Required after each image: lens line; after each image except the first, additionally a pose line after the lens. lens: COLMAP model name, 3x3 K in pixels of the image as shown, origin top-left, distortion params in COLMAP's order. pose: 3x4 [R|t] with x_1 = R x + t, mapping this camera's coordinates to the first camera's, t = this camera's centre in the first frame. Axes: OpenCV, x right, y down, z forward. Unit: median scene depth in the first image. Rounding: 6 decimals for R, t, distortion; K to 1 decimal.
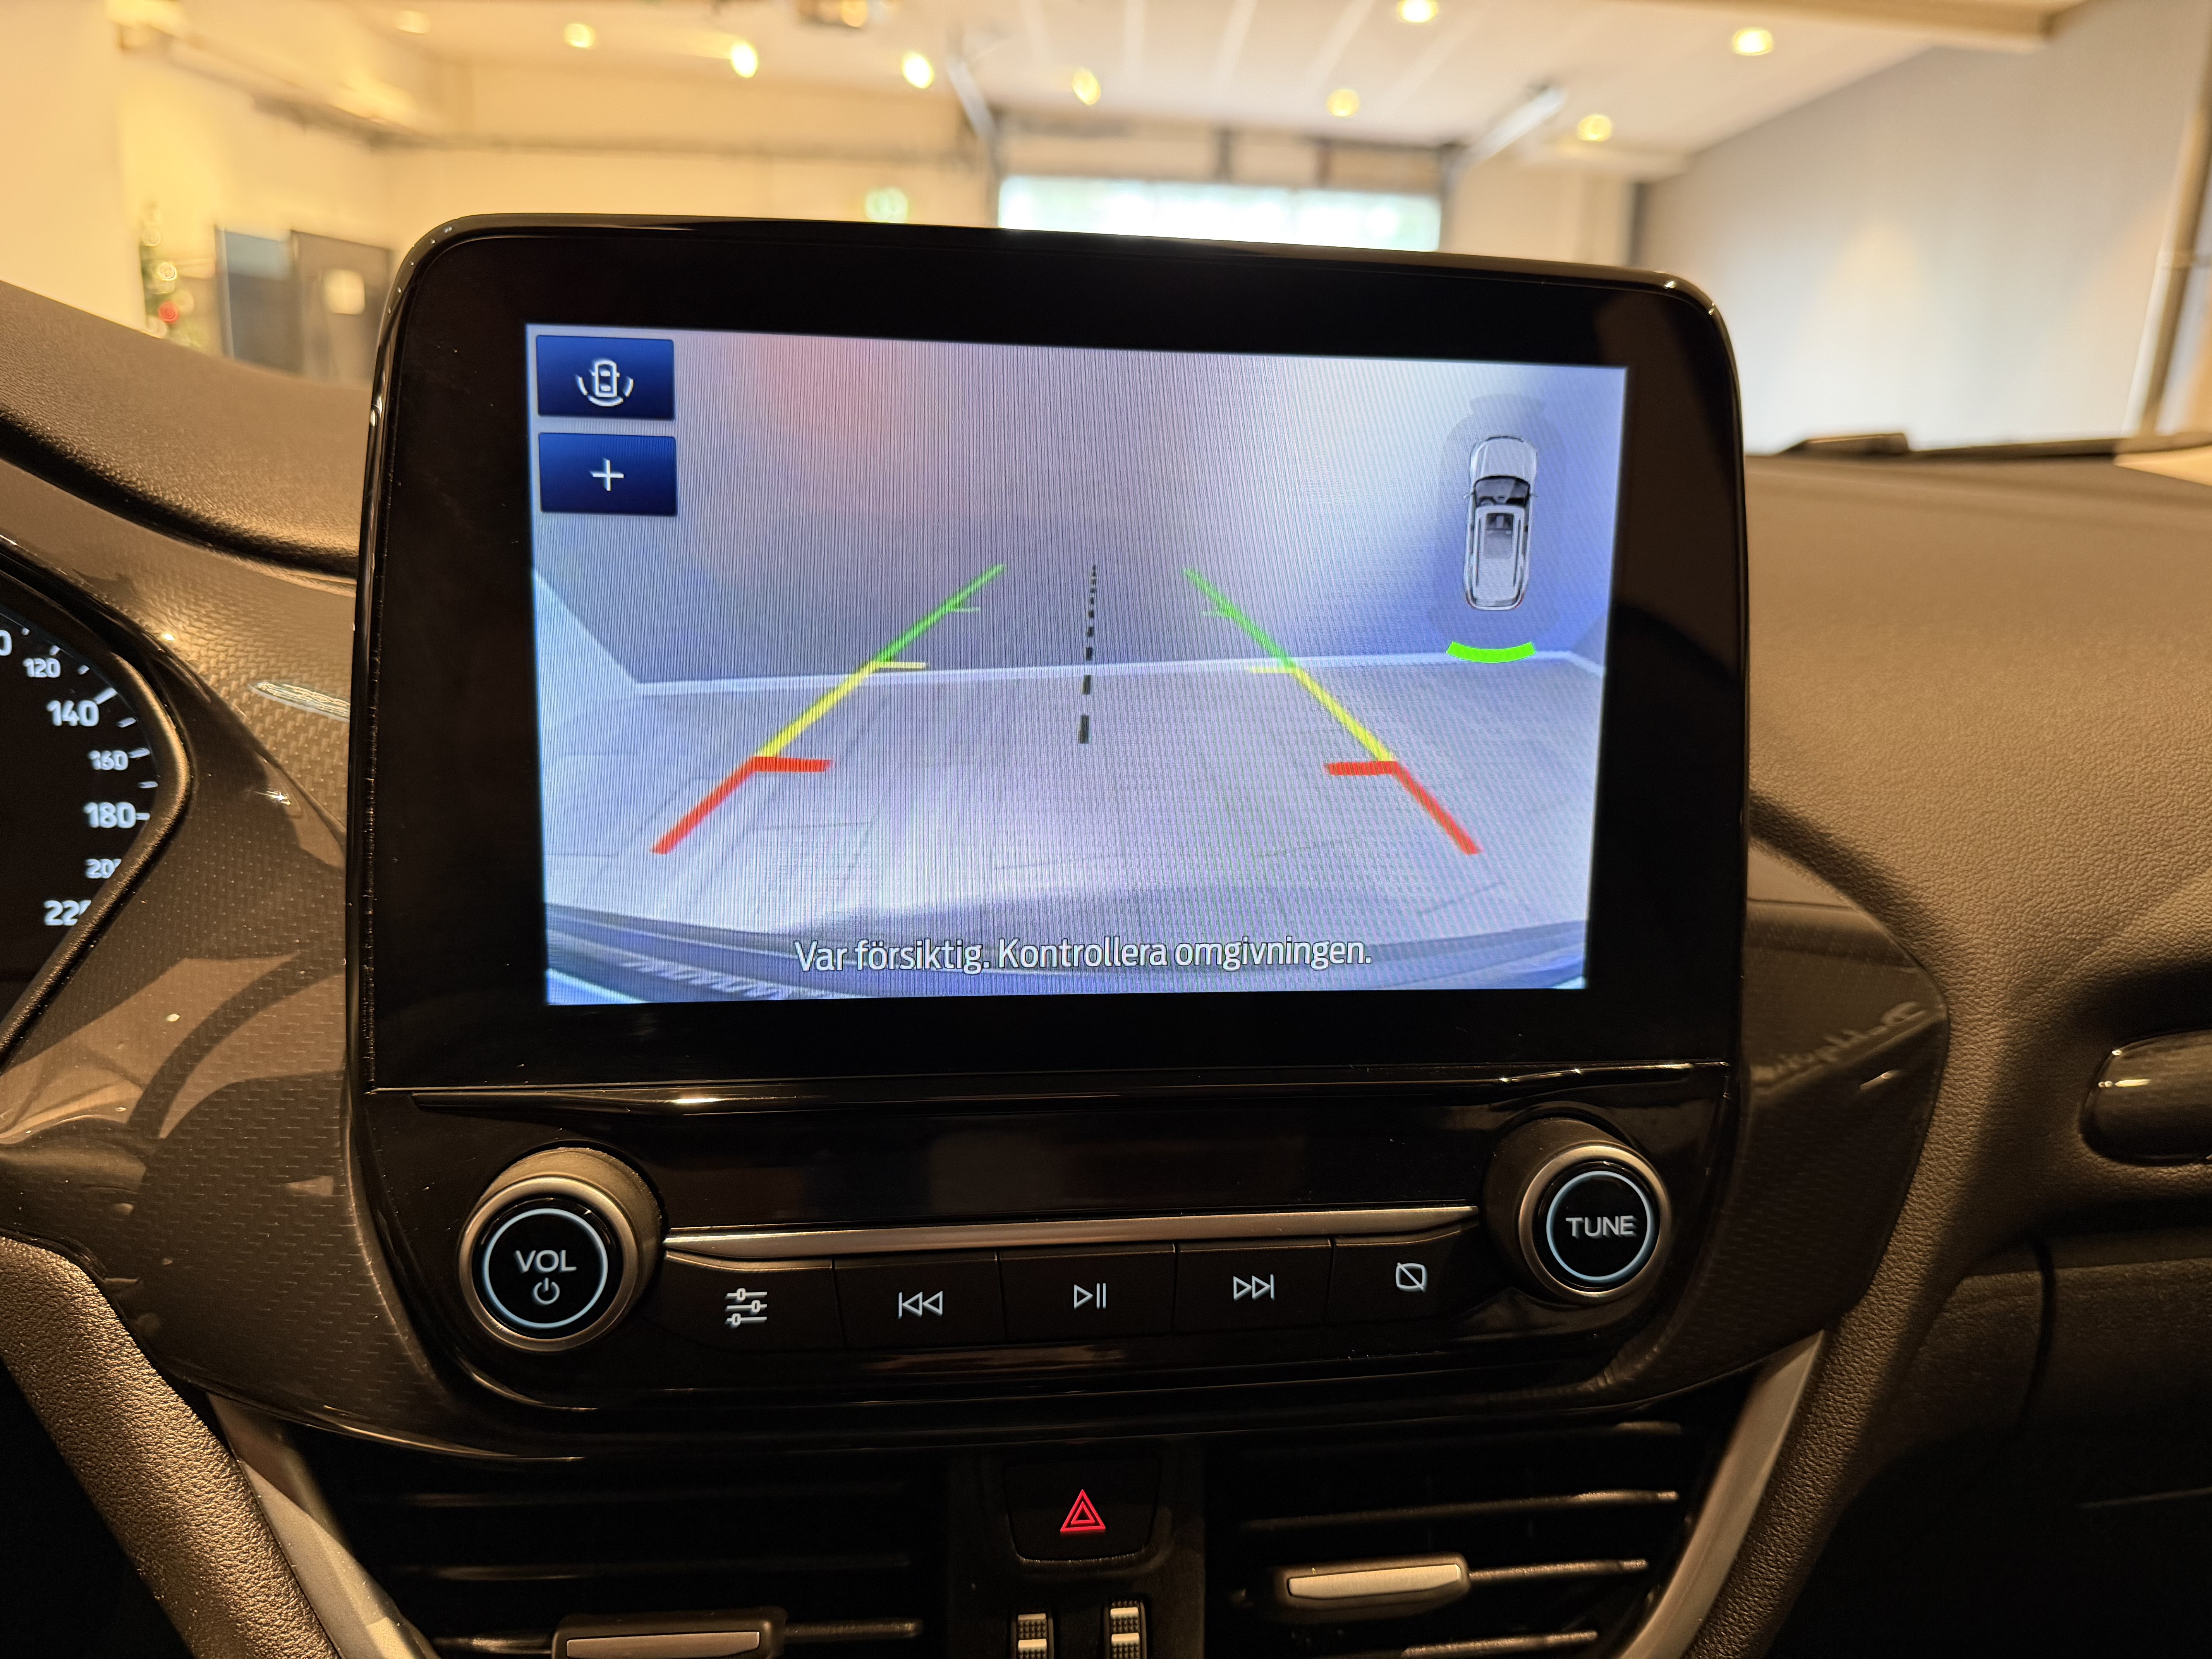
lens RADIAL K [[1566.8, 0, 1116.2], [0, 1566.8, 826.9], [0, 0, 1]] dist [0.026097, -0.031760]
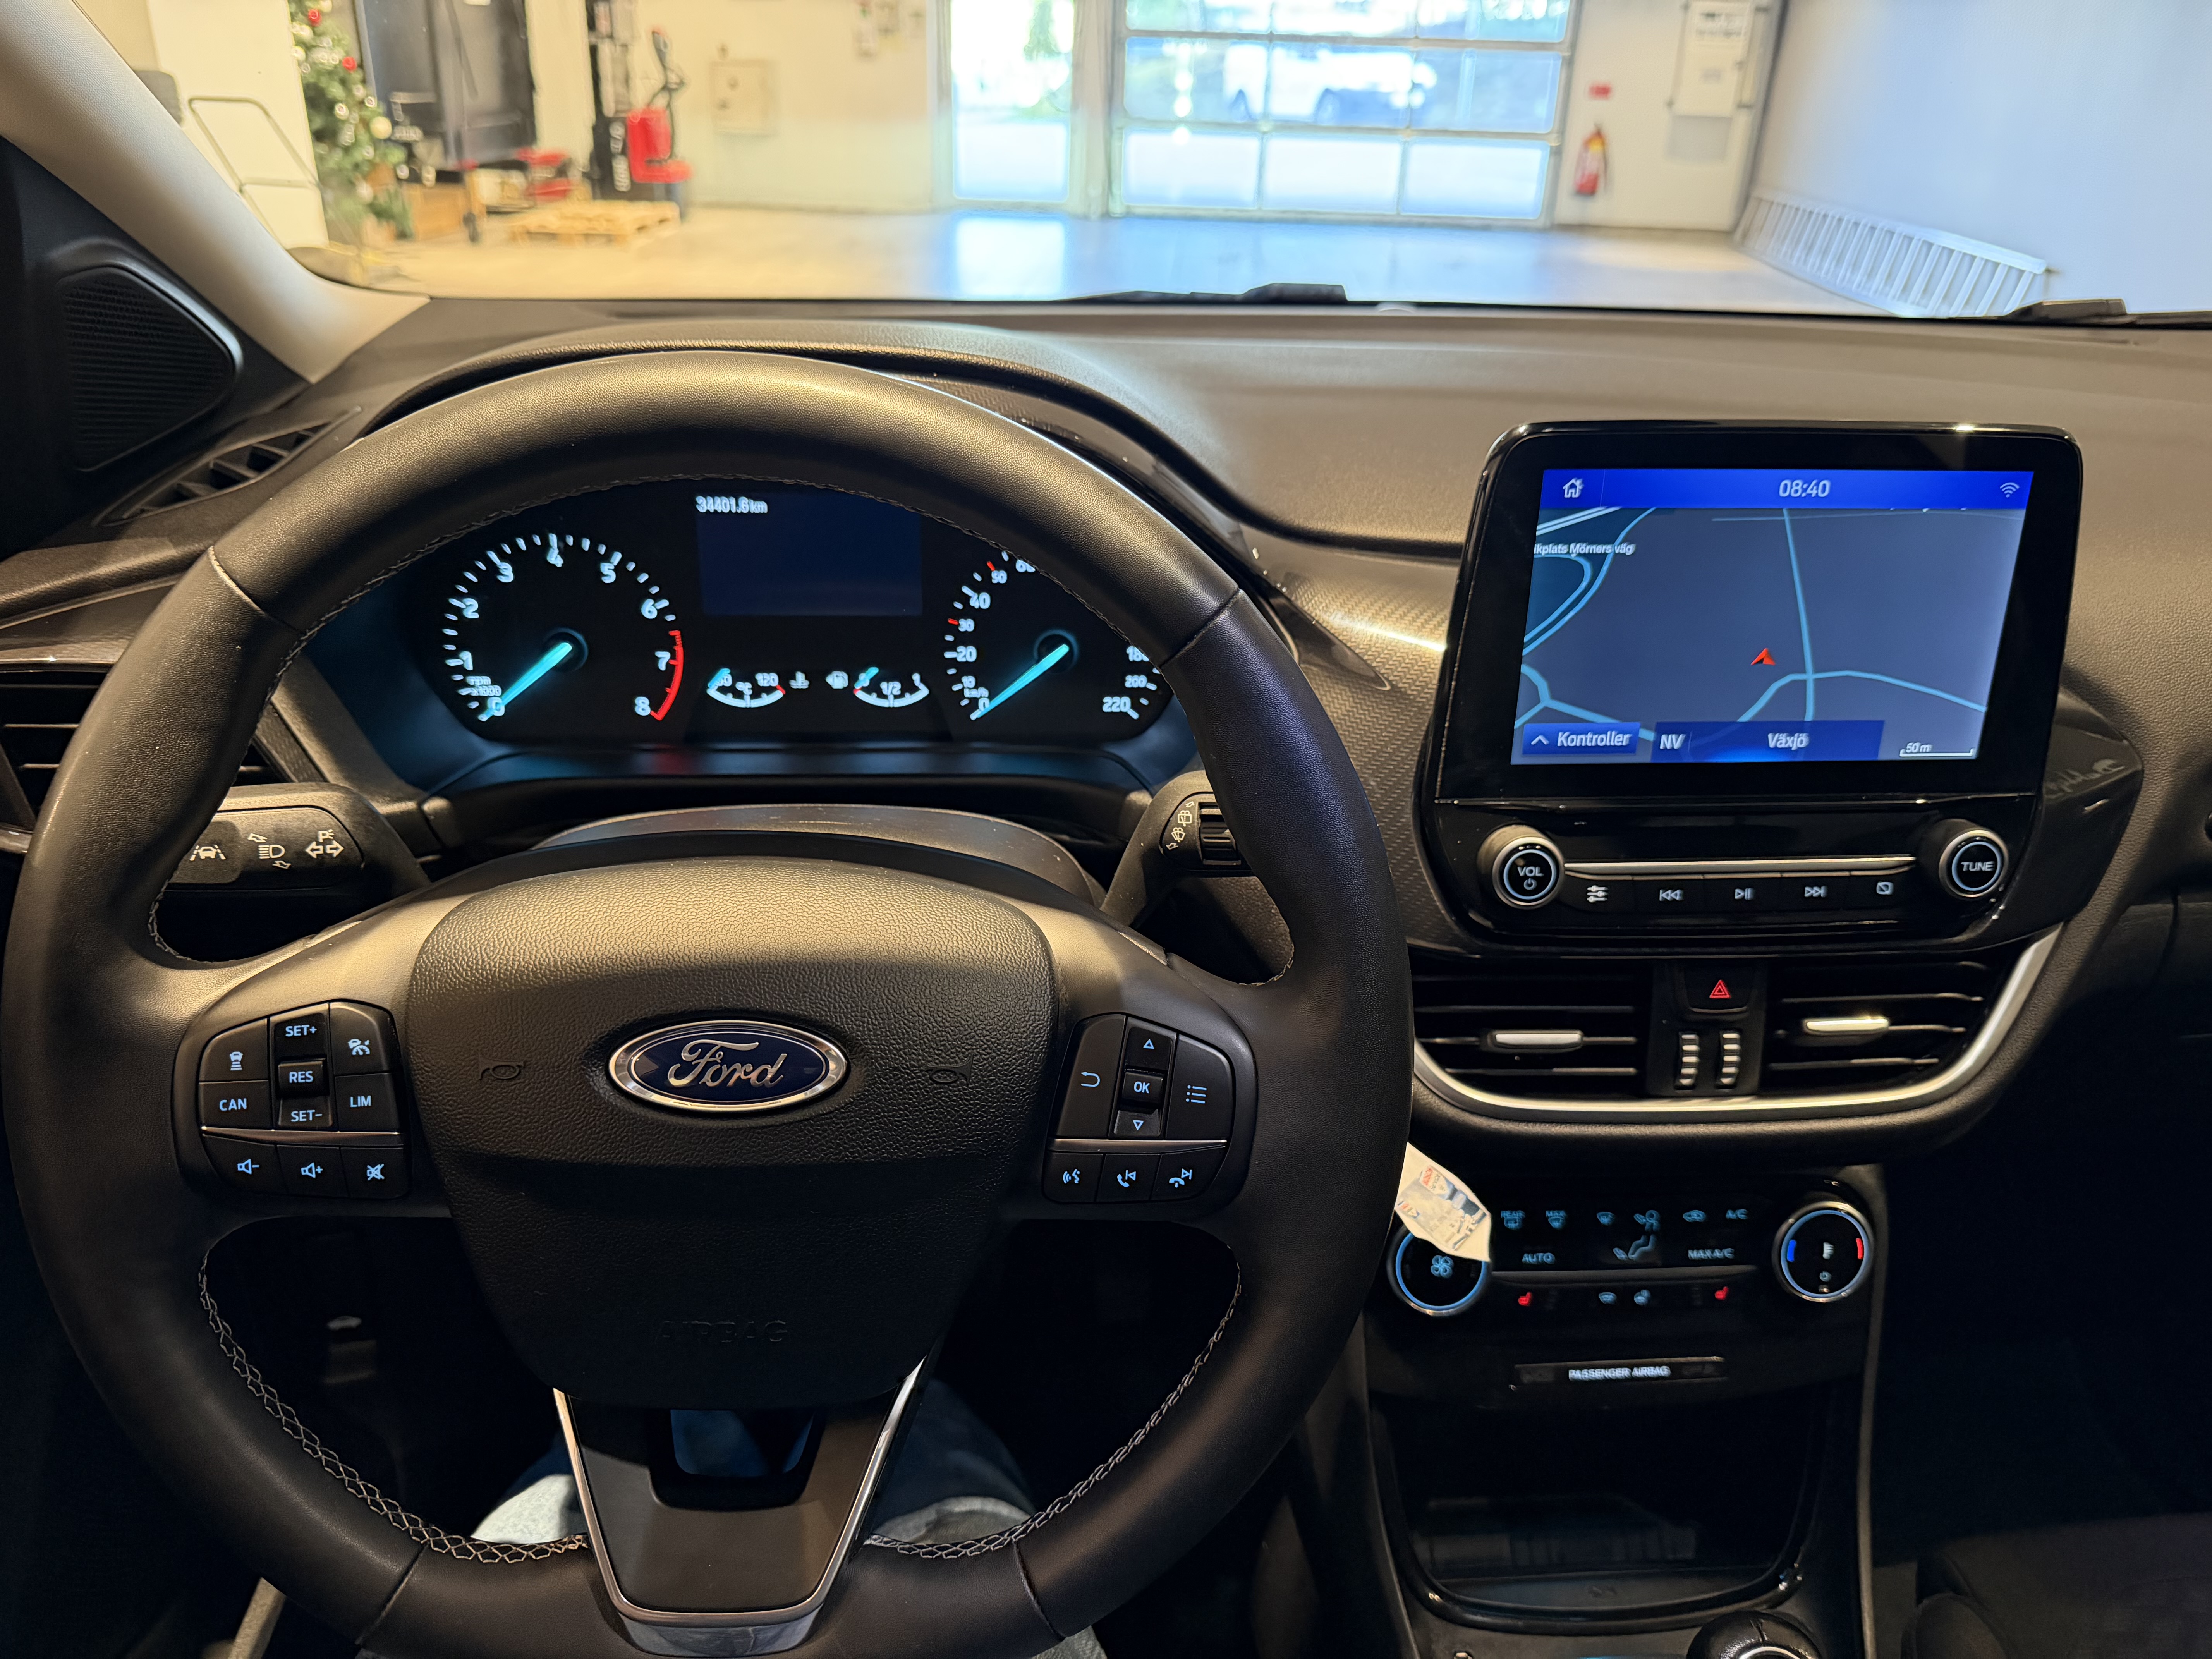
lens RADIAL K [[1566.8, 0, 1122.5], [0, 1566.8, 833.0], [0, 0, 1]] dist [0.026097, -0.031760]
pose [[0.998538, 0.012501, -0.052586, -0.570102], [-0.002582, 0.982807, 0.184620, -0.145017], [0.053989, -0.184215, 0.981402, -0.901666]]
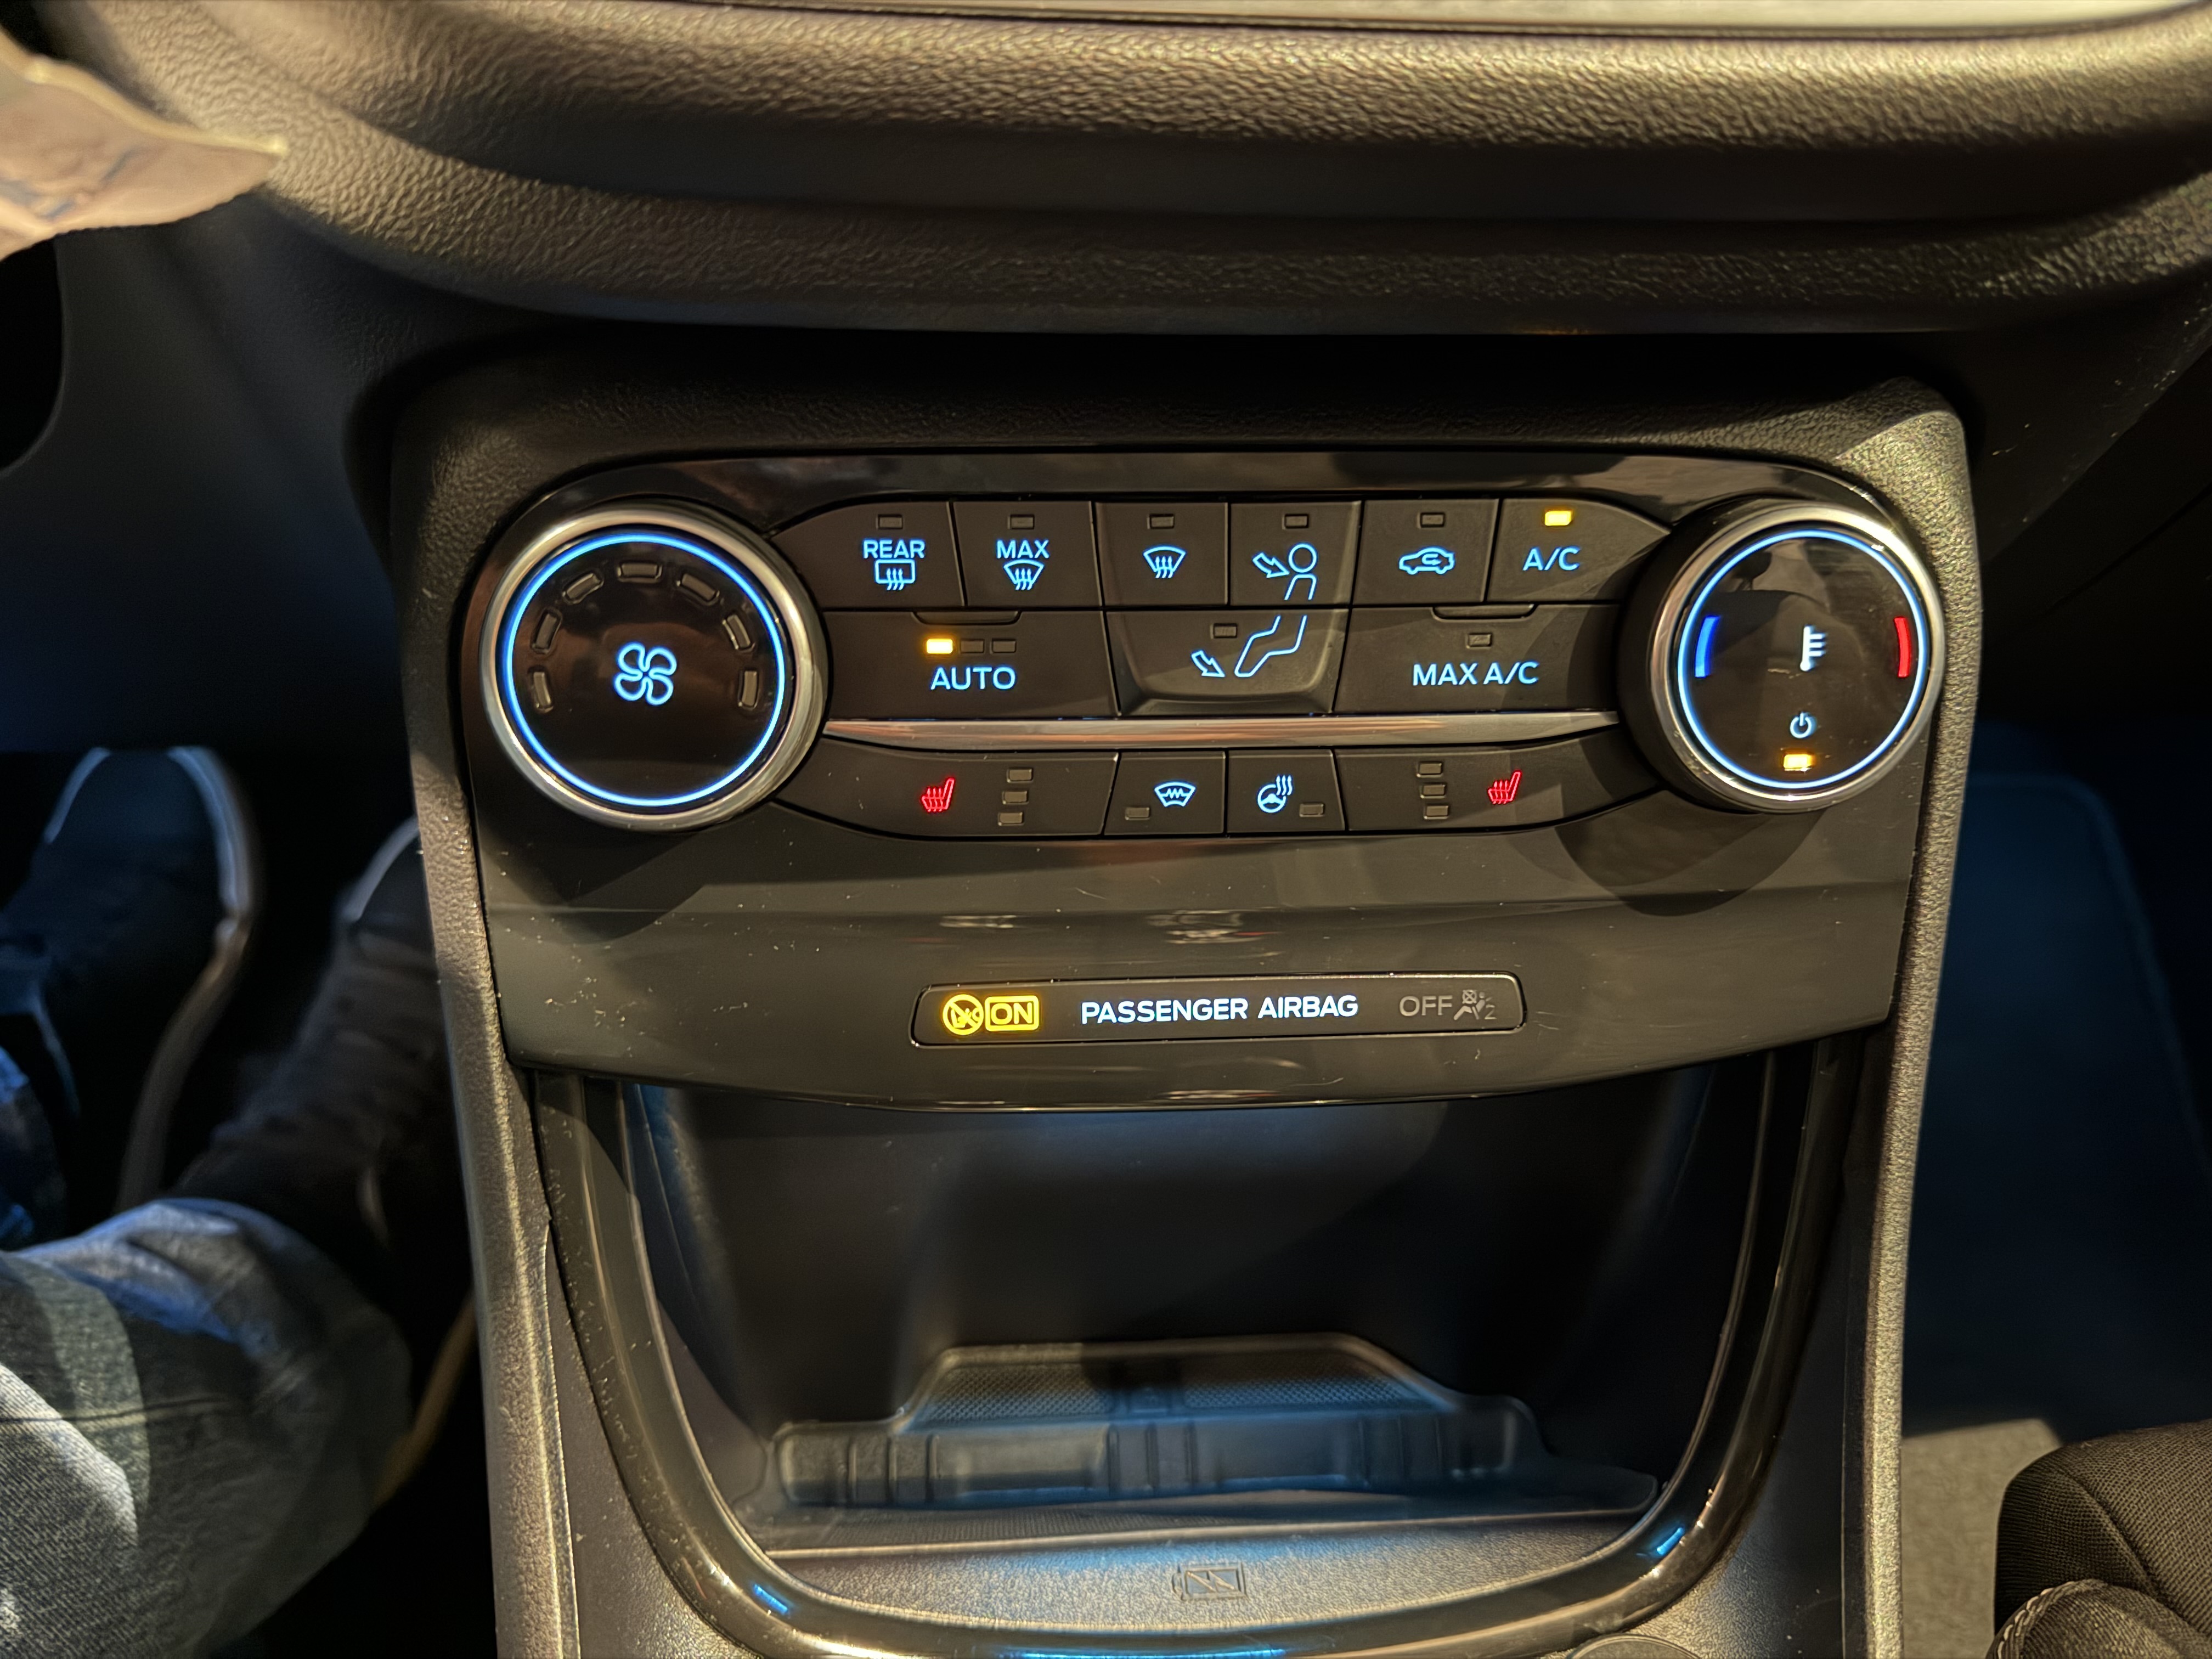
lens RADIAL K [[1566.8, 0, 1106.1], [0, 1566.8, 821.2], [0, 0, 1]] dist [0.026097, -0.031760]
pose [[0.997487, 0.014894, -0.069271, -0.063301], [0.003533, 0.965985, 0.258573, 0.591111], [0.070766, -0.258168, 0.963505, 0.236855]]
